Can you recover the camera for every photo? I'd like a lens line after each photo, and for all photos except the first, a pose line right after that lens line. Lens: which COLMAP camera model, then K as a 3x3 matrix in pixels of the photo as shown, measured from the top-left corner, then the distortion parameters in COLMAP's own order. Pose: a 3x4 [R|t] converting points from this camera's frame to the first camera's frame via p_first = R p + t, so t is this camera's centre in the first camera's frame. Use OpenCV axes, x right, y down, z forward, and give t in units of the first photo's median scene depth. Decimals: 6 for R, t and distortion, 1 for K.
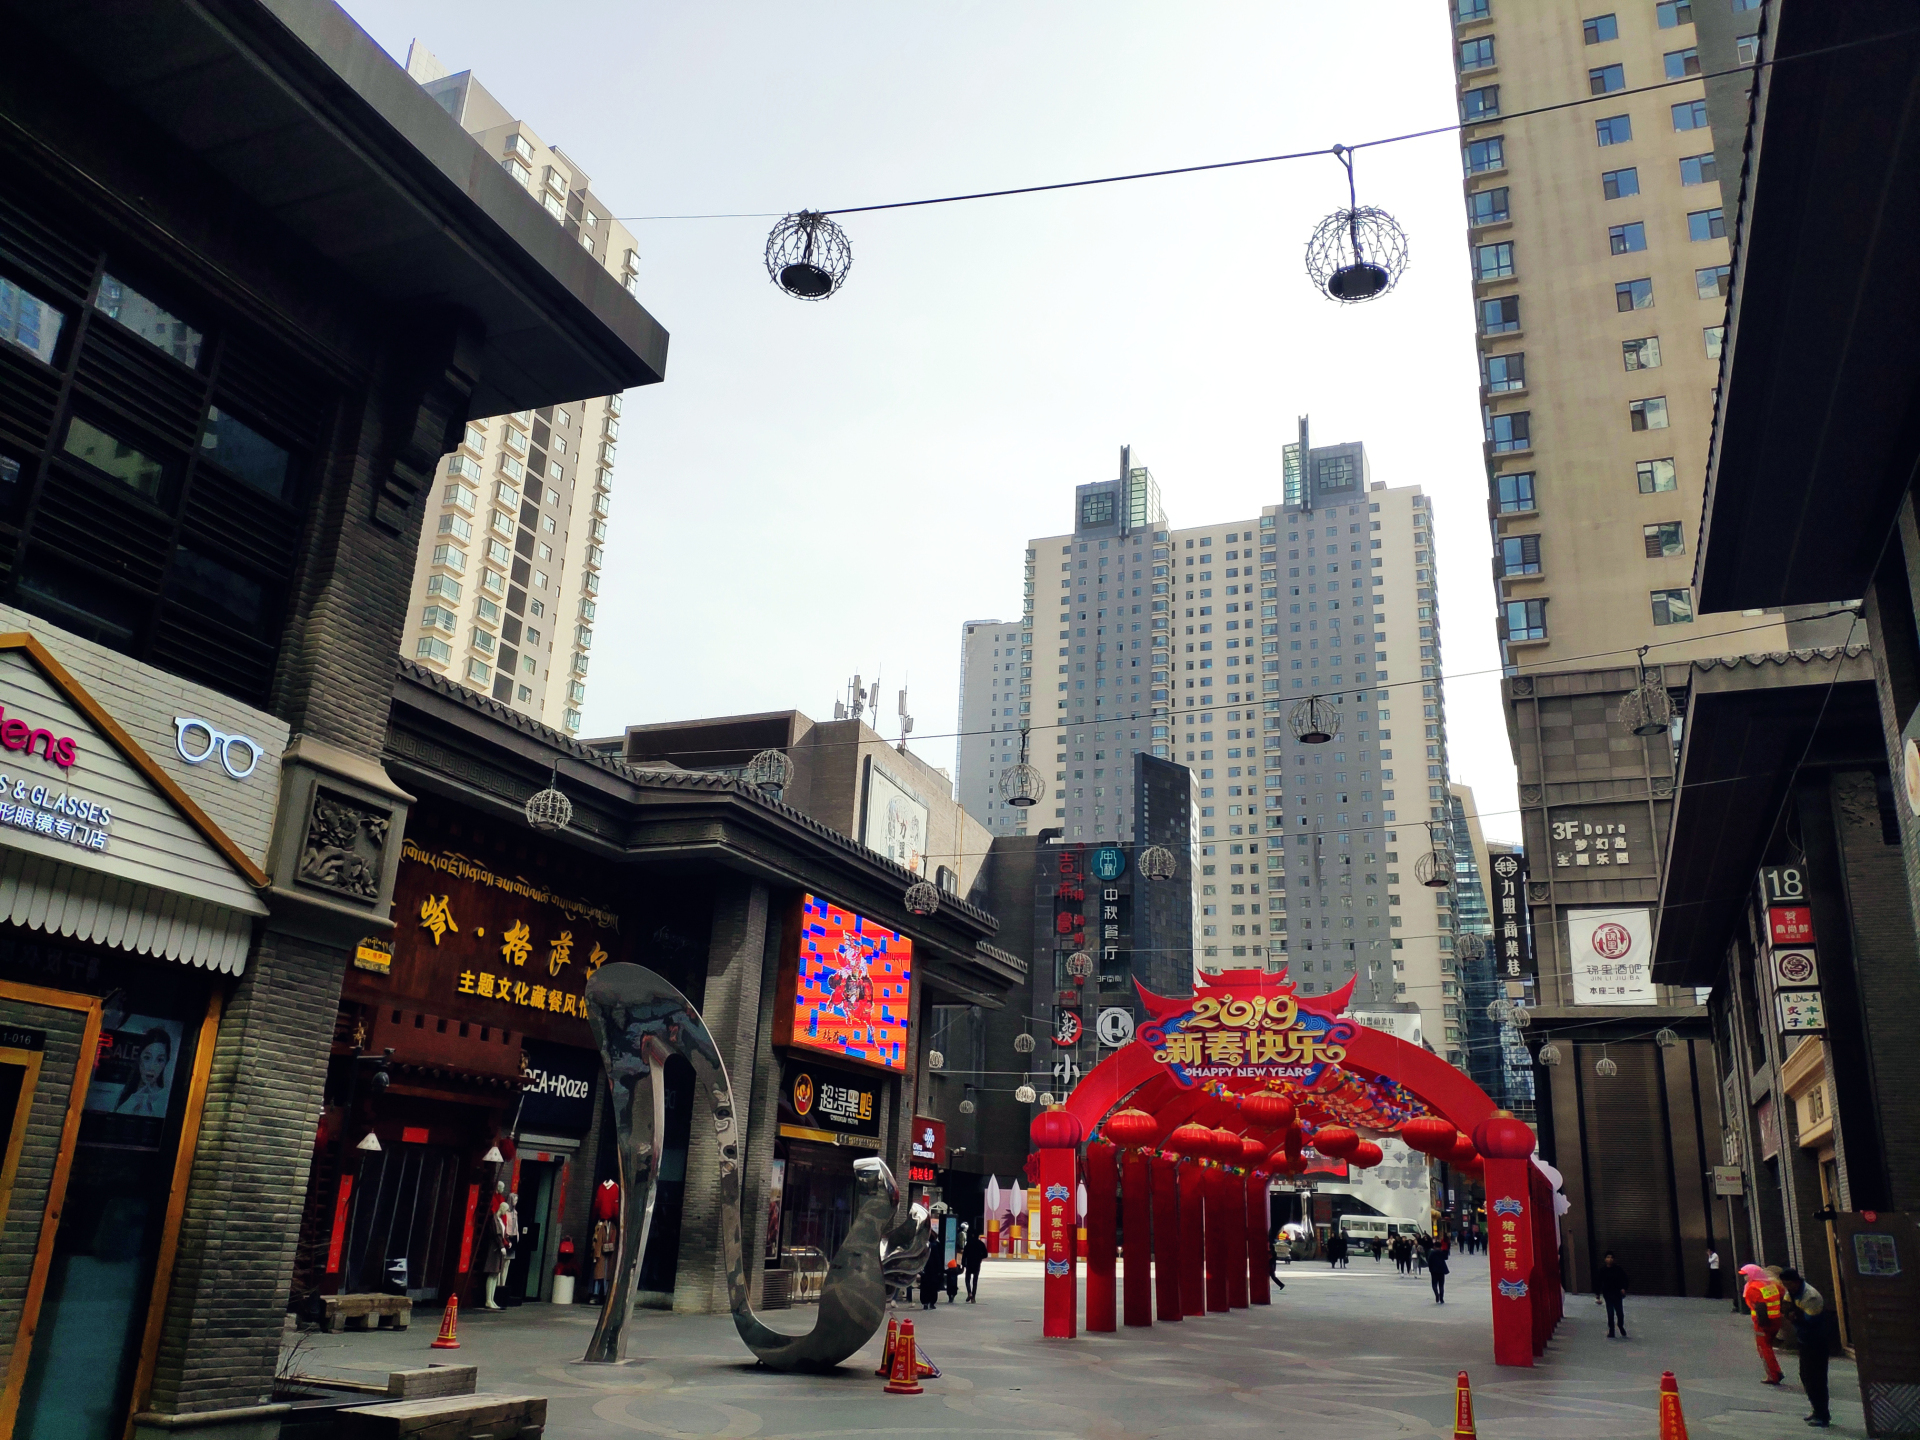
lens RADIAL K [[1522.5, 0, 990.1], [0, 1522.5, 717.4], [0, 0, 1]] dist [0.124117, -0.166041]
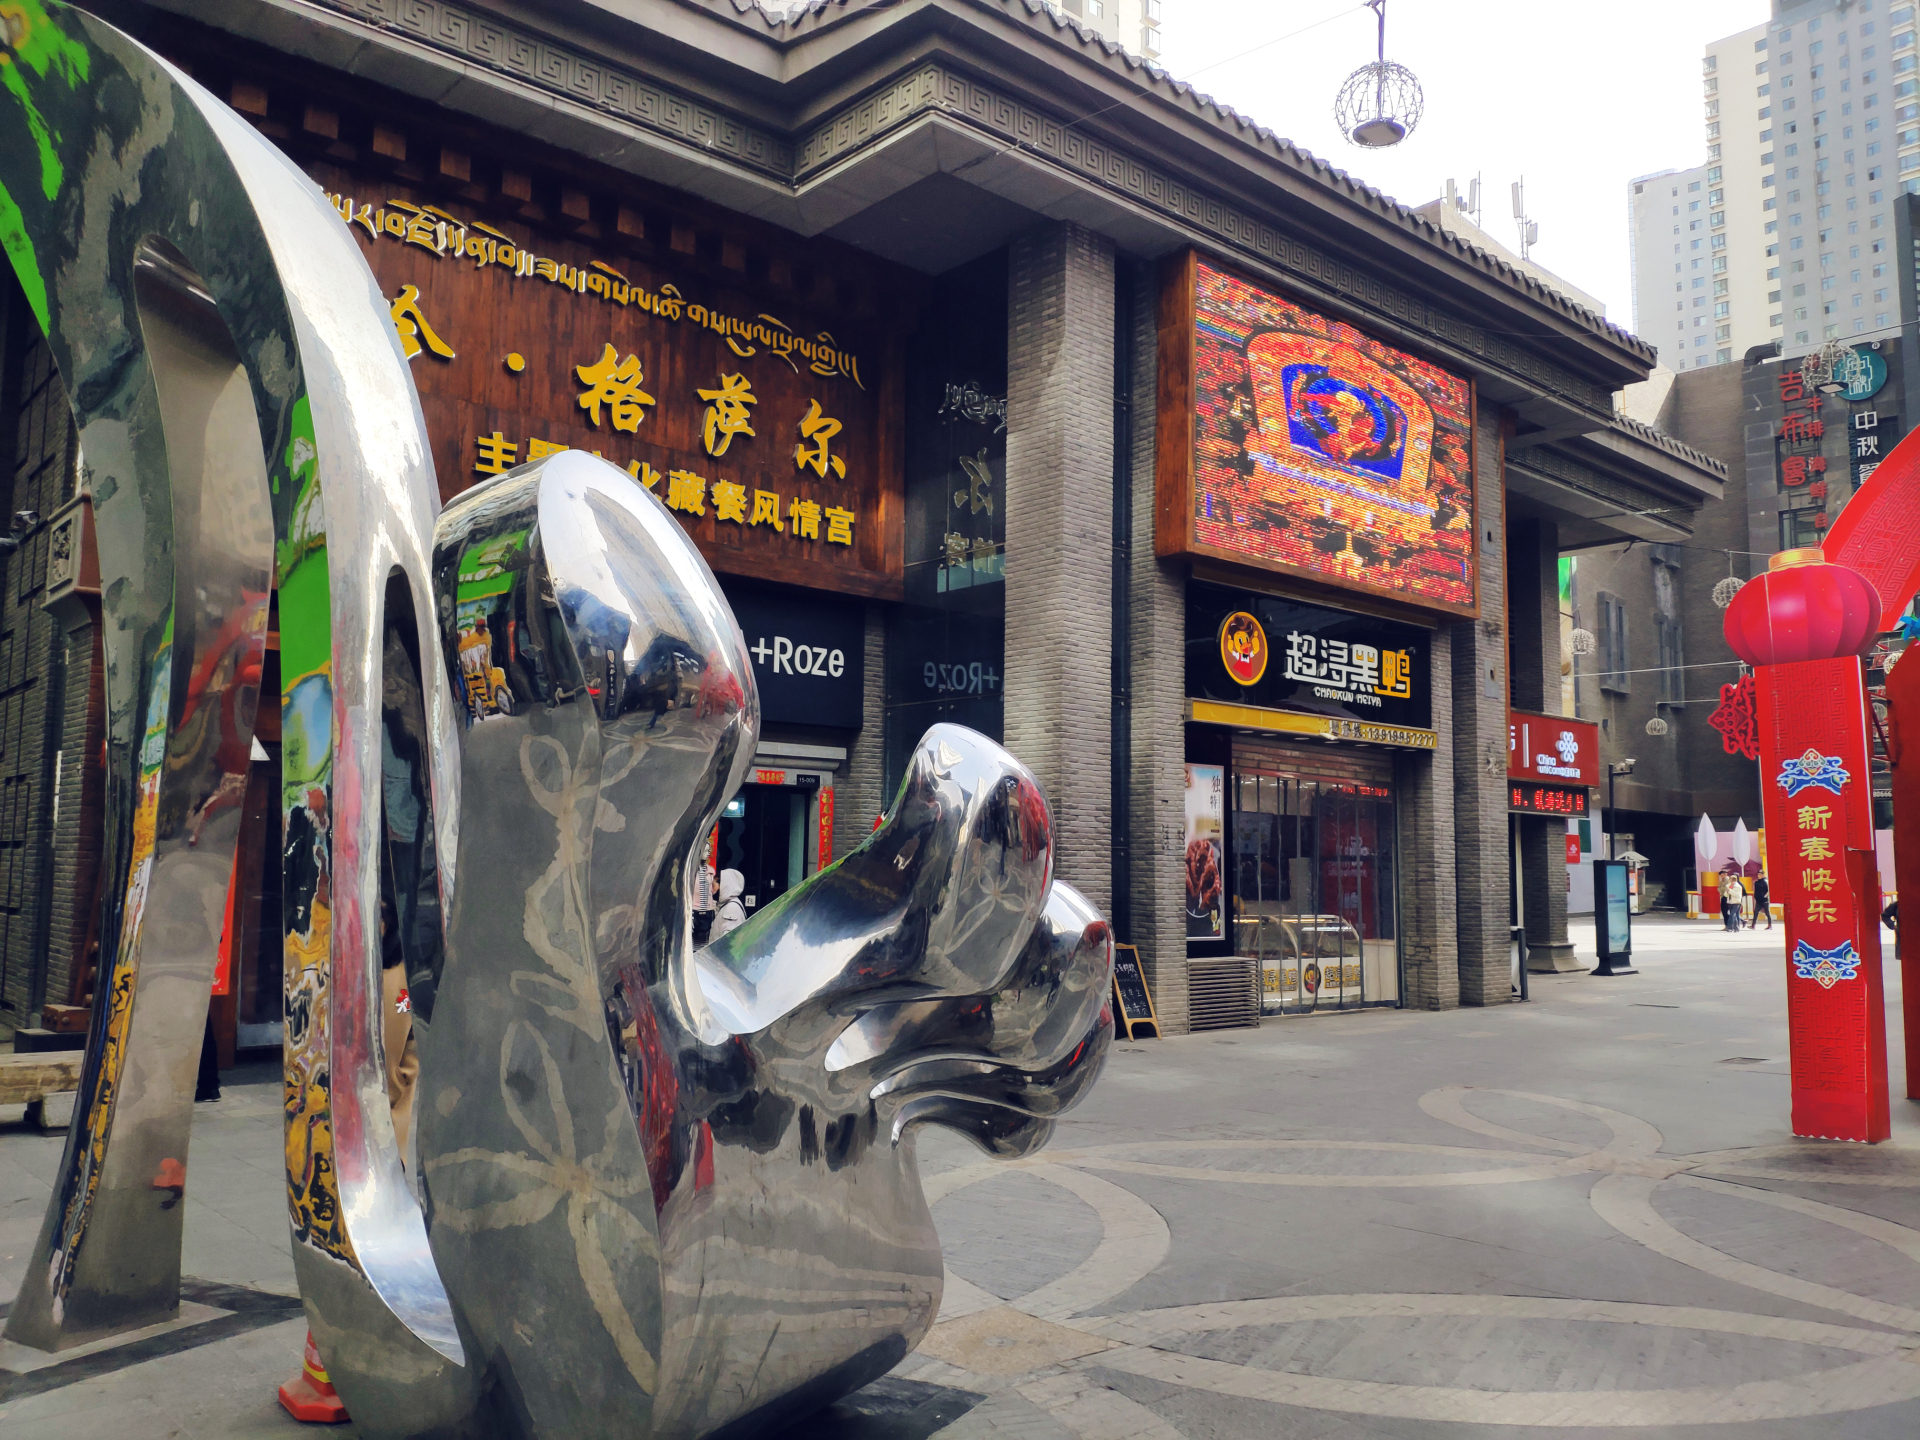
lens RADIAL K [[1522.5, 0, 990.1], [0, 1522.5, 717.4], [0, 0, 1]] dist [0.124117, -0.166041]
pose [[0.903367, -0.078888, -0.421551, 0.020395], [0.163723, 0.971928, 0.168968, 0.167933], [0.396388, -0.221657, 0.890924, 0.497233]]
